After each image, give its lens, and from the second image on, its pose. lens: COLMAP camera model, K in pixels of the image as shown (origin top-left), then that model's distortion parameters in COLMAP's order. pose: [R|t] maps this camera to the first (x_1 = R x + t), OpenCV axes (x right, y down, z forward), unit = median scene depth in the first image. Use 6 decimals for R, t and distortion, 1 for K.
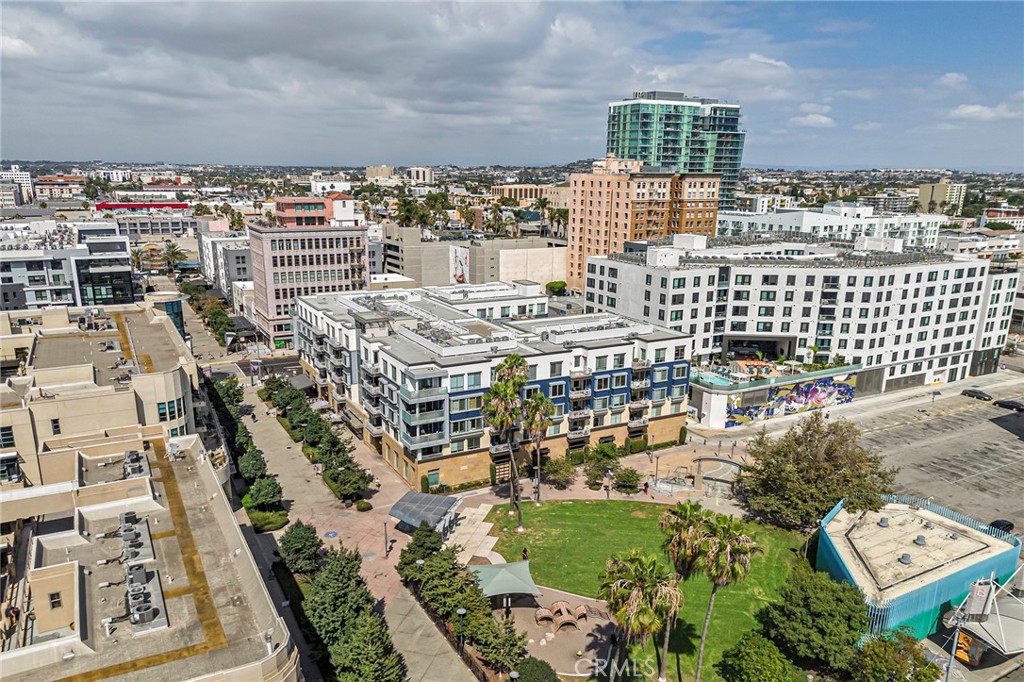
lens RADIAL K [[758.7, 0, 518.7], [0, 758.7, 340.5], [0, 0, 1]] dist [0.049797, -0.051300]
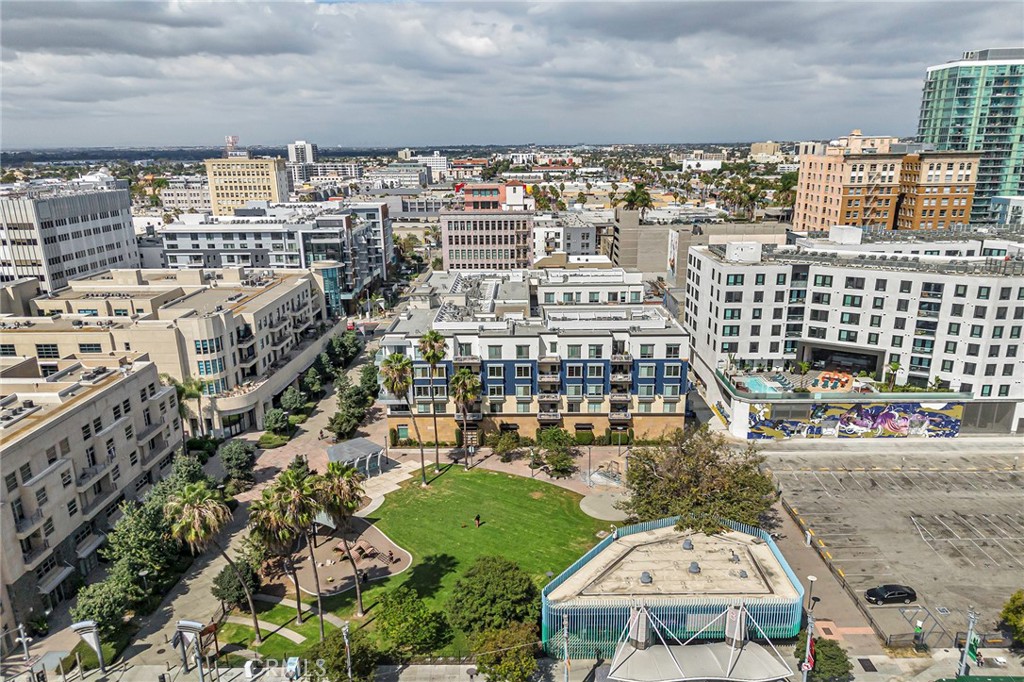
lens RADIAL K [[758.7, 0, 514.5], [0, 758.7, 348.4], [0, 0, 1]] dist [0.049797, -0.051300]
pose [[0.869850, 0.107608, -0.481436, 0.413233], [-0.089009, 0.994137, 0.061385, -0.023569], [0.485219, -0.010543, 0.874329, 0.045459]]
